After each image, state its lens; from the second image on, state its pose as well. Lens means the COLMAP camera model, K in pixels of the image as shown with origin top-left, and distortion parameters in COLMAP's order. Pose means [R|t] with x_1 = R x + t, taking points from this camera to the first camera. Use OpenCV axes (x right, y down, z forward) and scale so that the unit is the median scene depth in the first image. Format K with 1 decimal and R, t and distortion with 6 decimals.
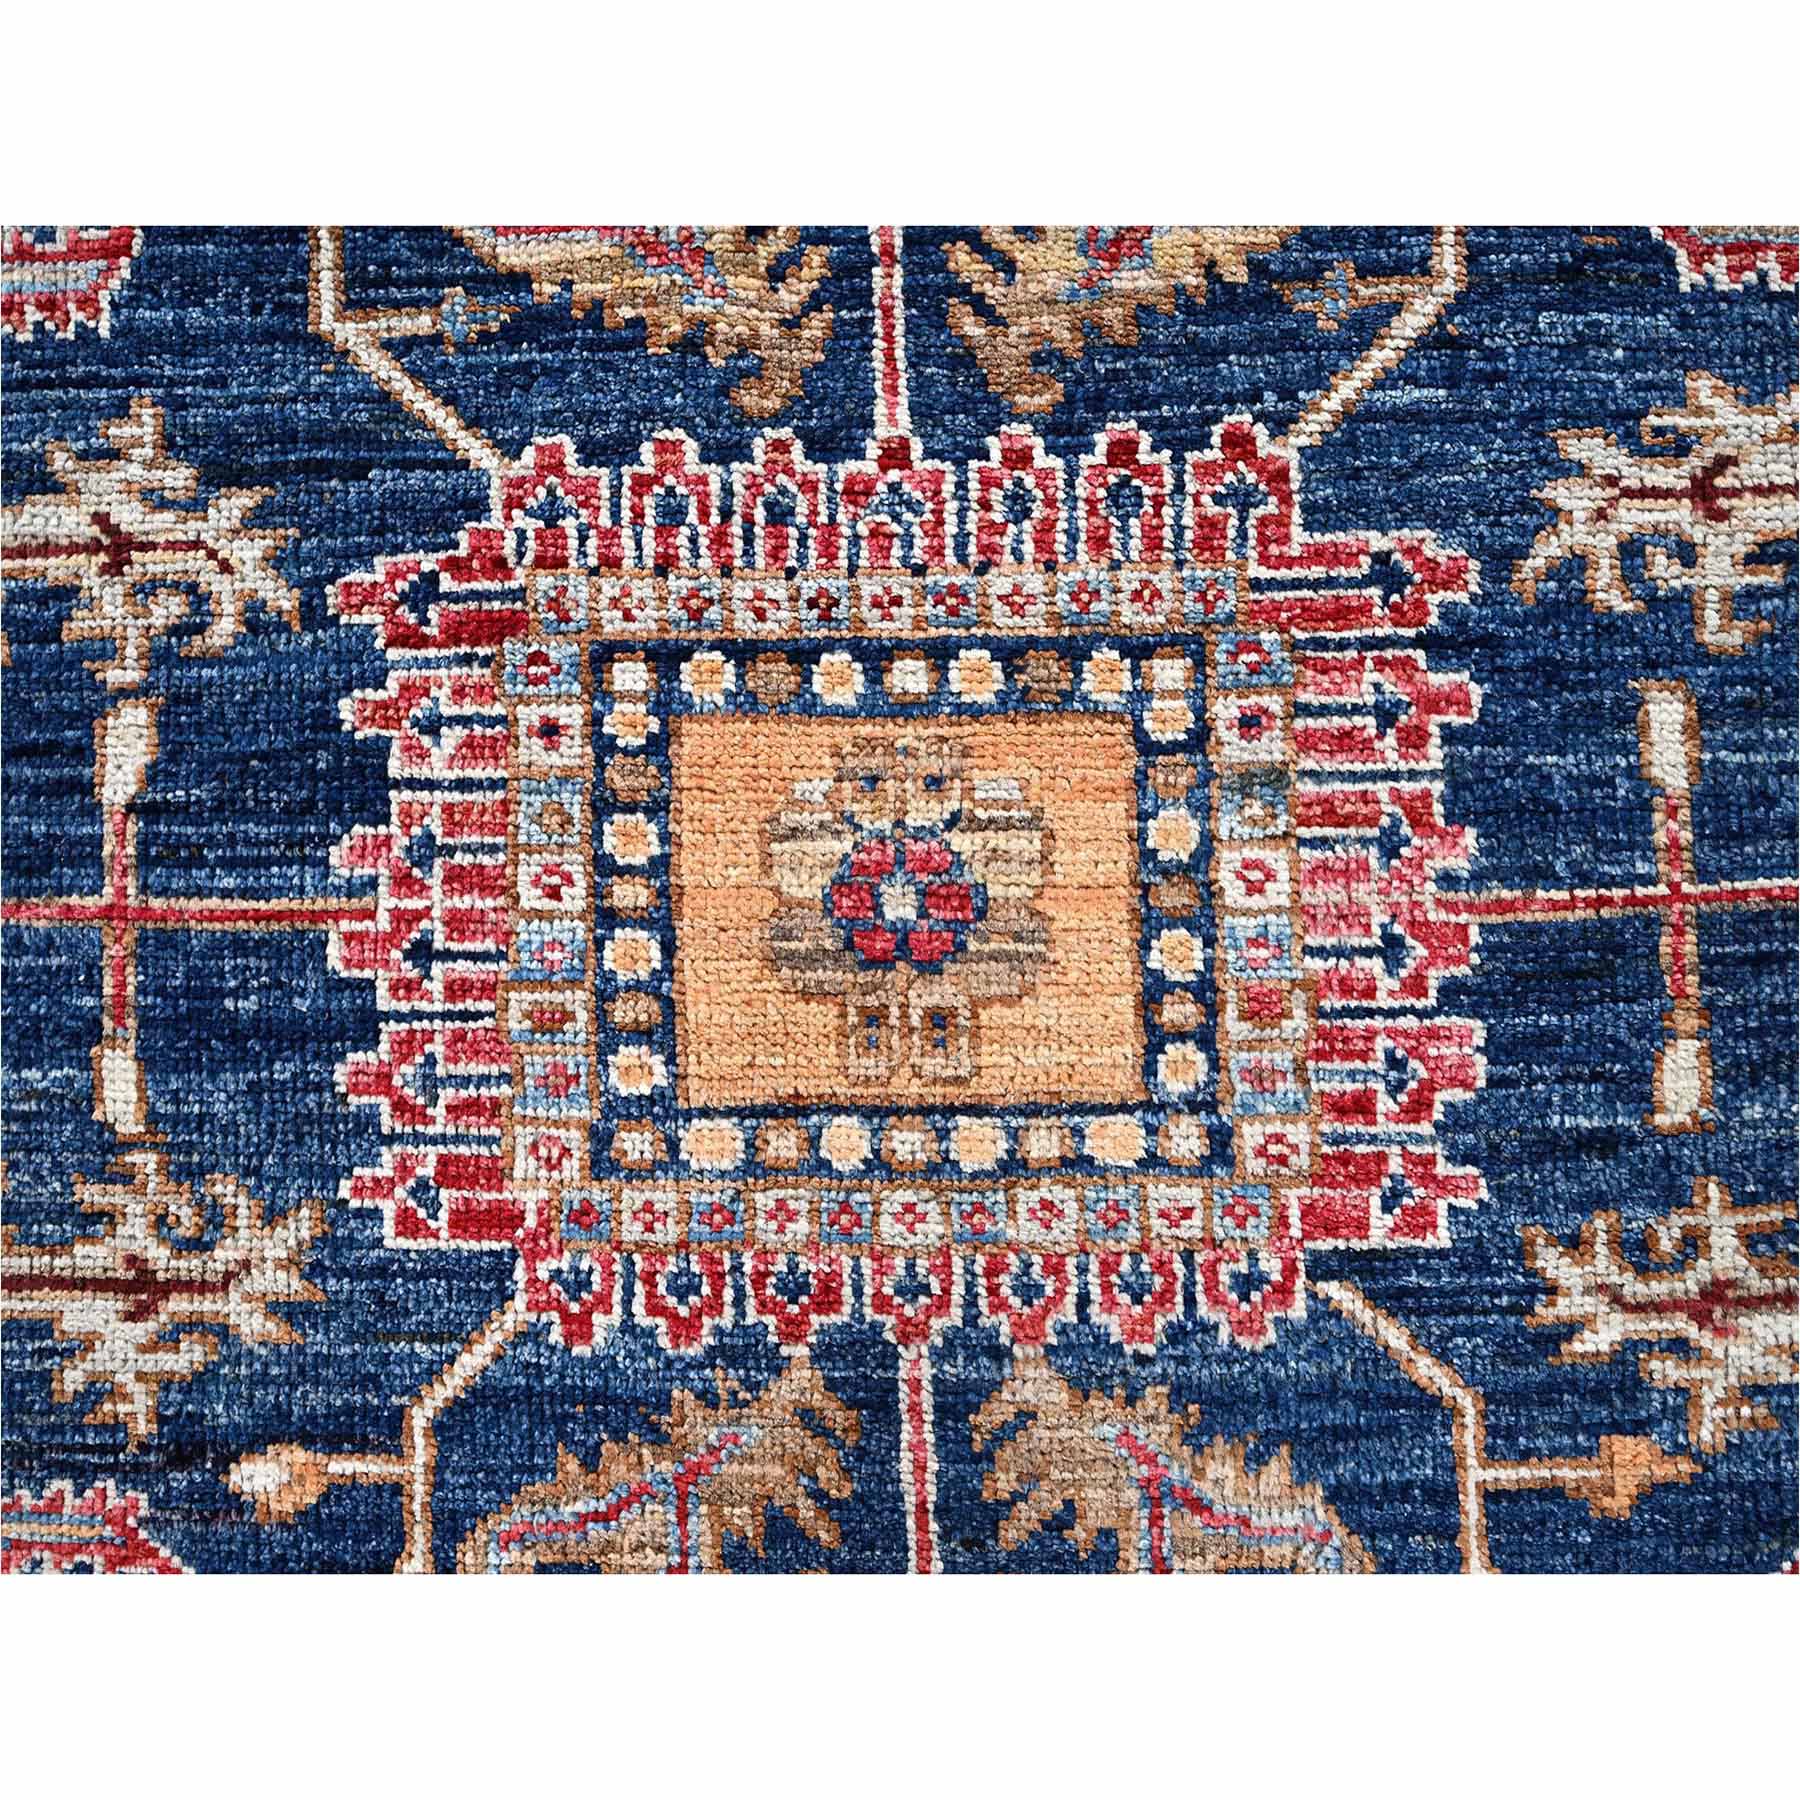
lens RADIAL K [[2278.5, 0, 908.4], [0, 2278.5, 894.4], [0, 0, 1]] dist [-0.006380, 0.000000]
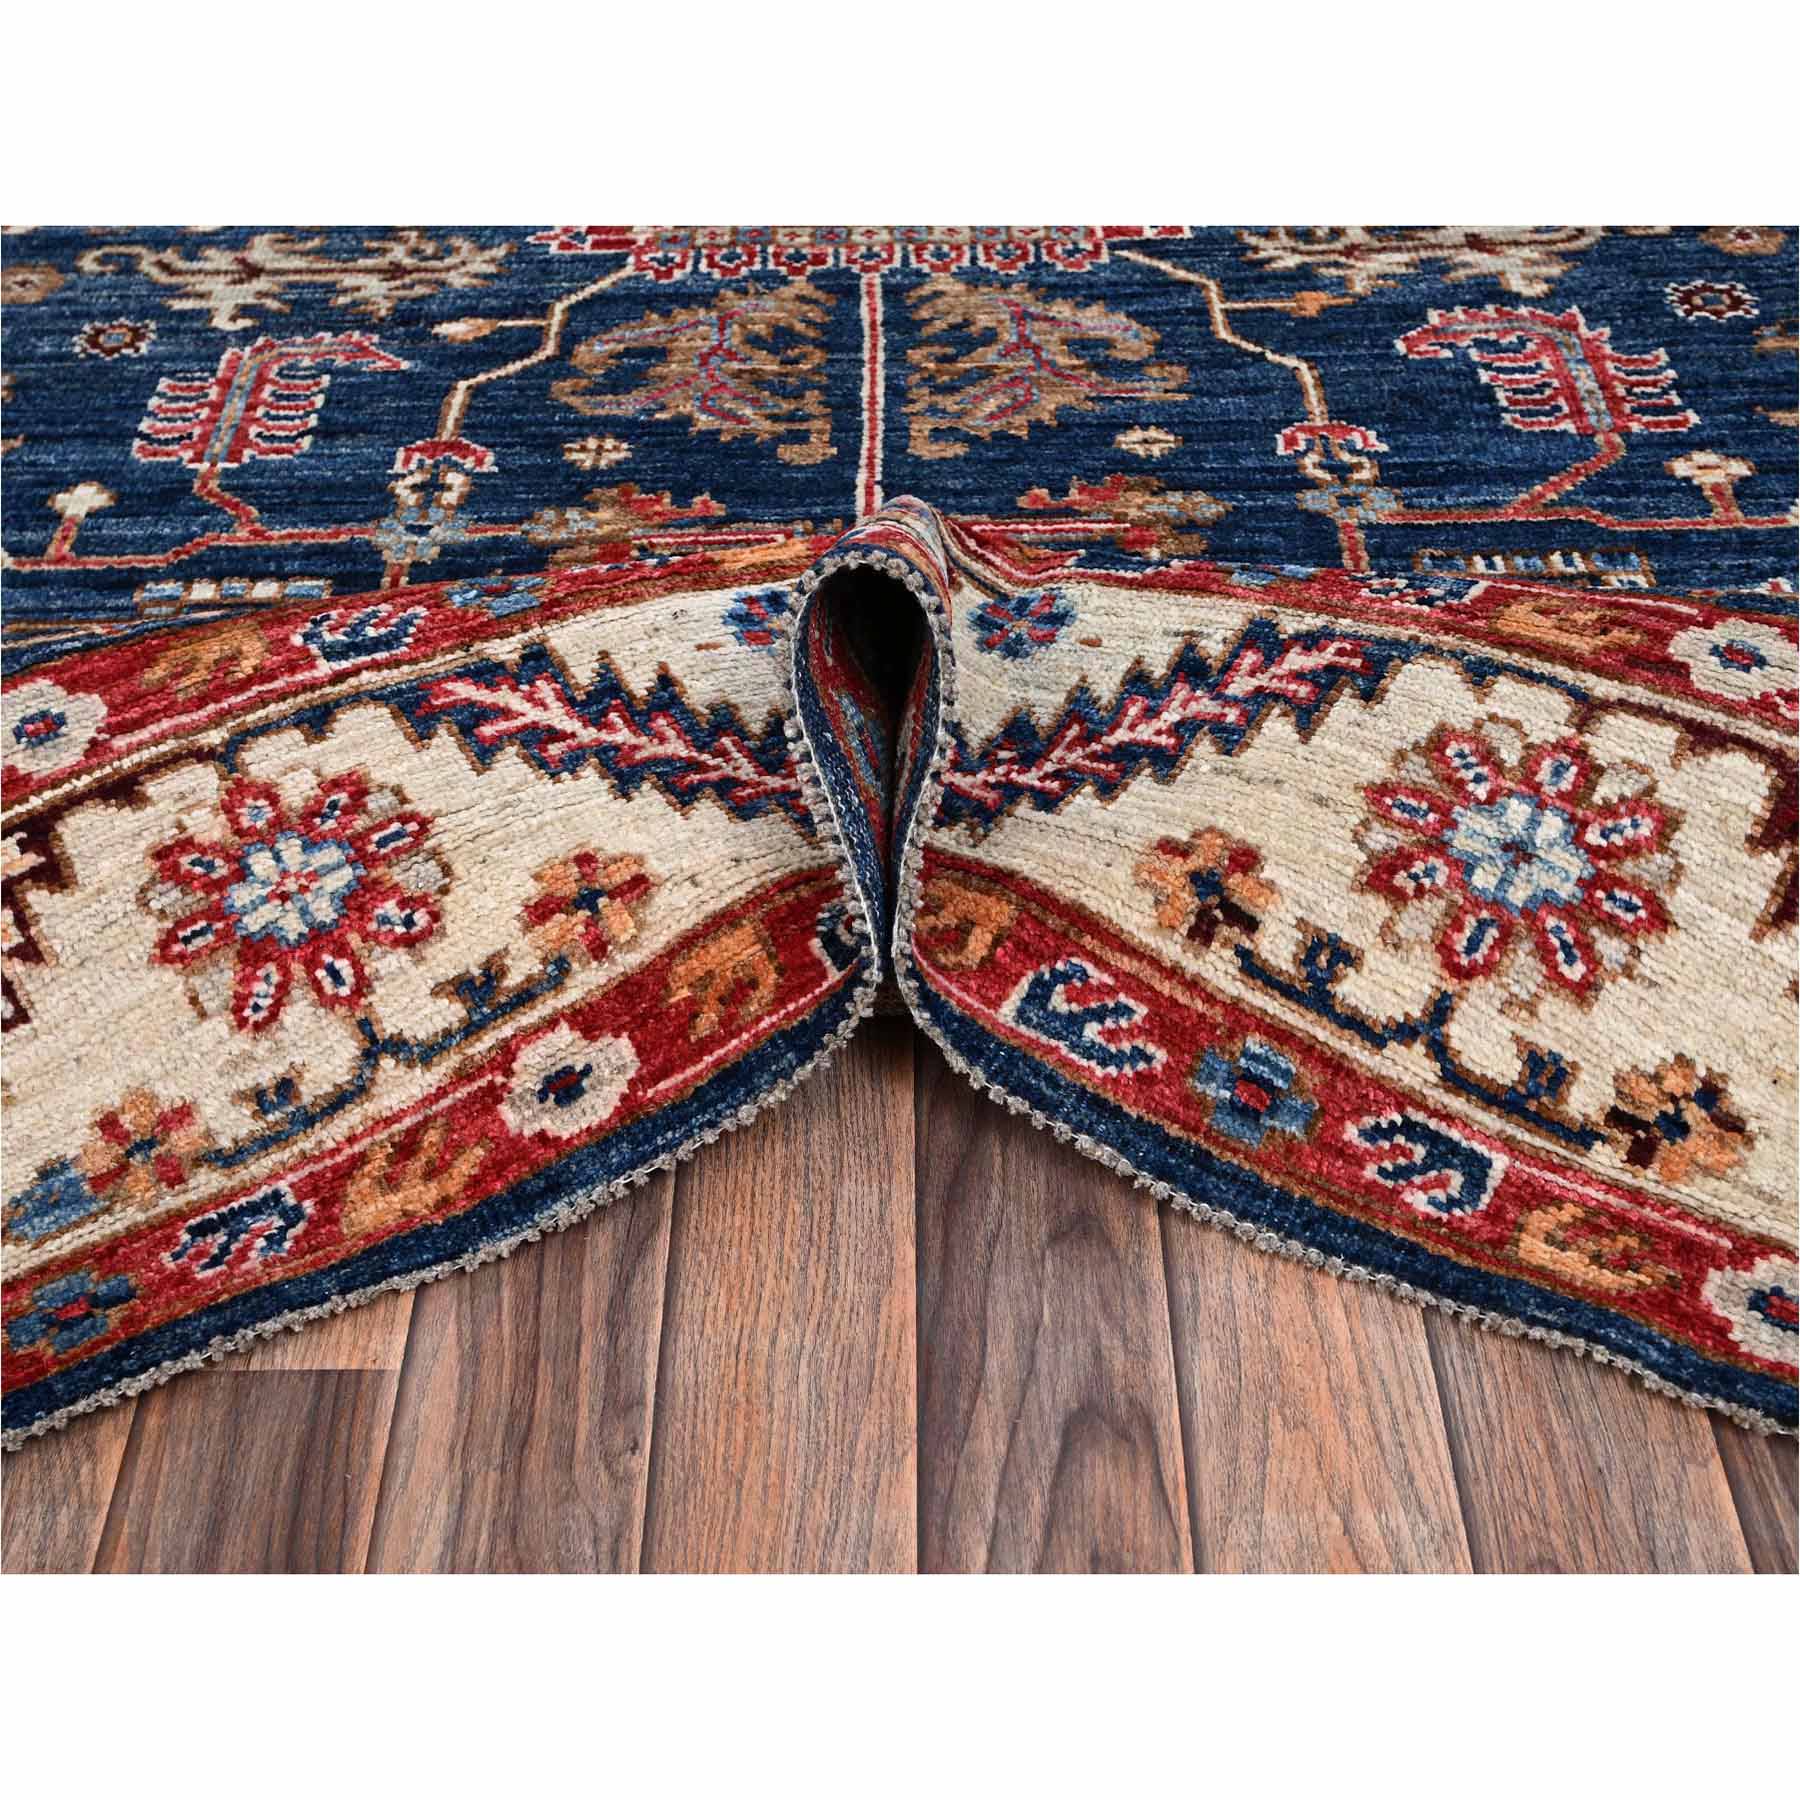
lens RADIAL K [[2278.5, 0, 888.5], [0, 2278.5, 897.6], [0, 0, 1]] dist [-0.006380, 0.000000]
pose [[0.999745, 0.022571, 0.000487, 0.024406], [-0.015843, 0.716769, -0.697131, 1.634953], [-0.016084, 0.696946, 0.716944, 0.141000]]
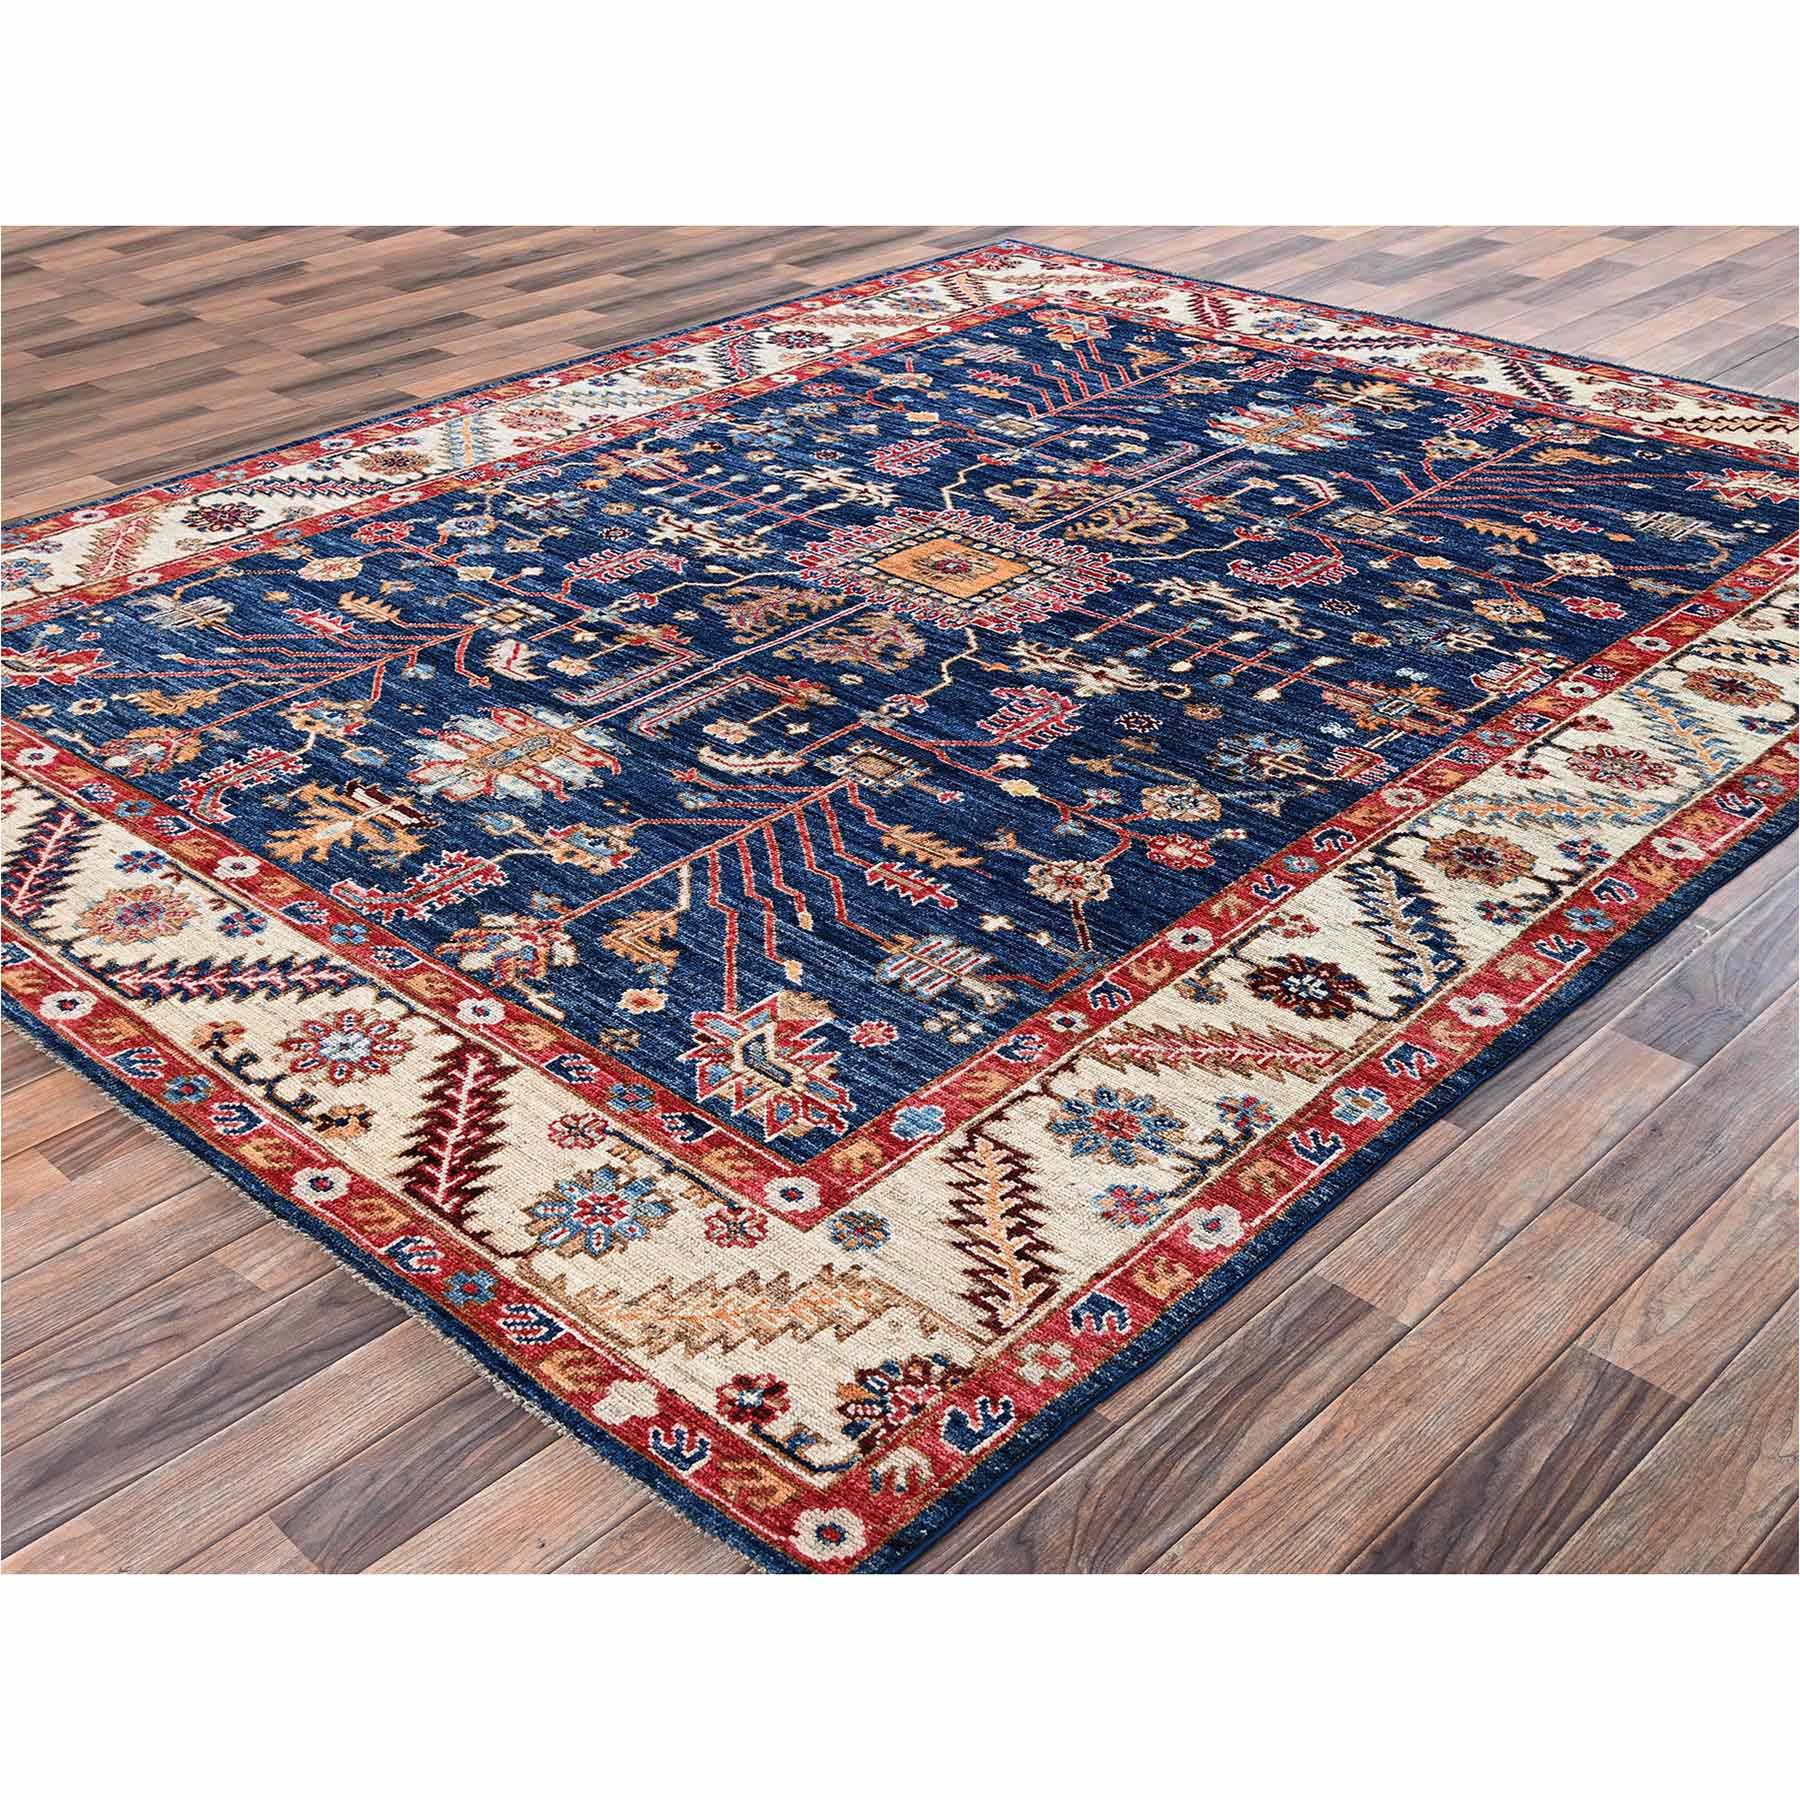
lens RADIAL K [[2230.2, 0, 902.7], [0, 2230.2, 897.0], [0, 0, 1]] dist [0.000063, 0.000000]
pose [[0.723801, 0.376596, -0.578177, 2.182783], [-0.690009, 0.393930, -0.607212, 2.411098], [-0.000912, 0.838448, 0.544982, -0.493596]]
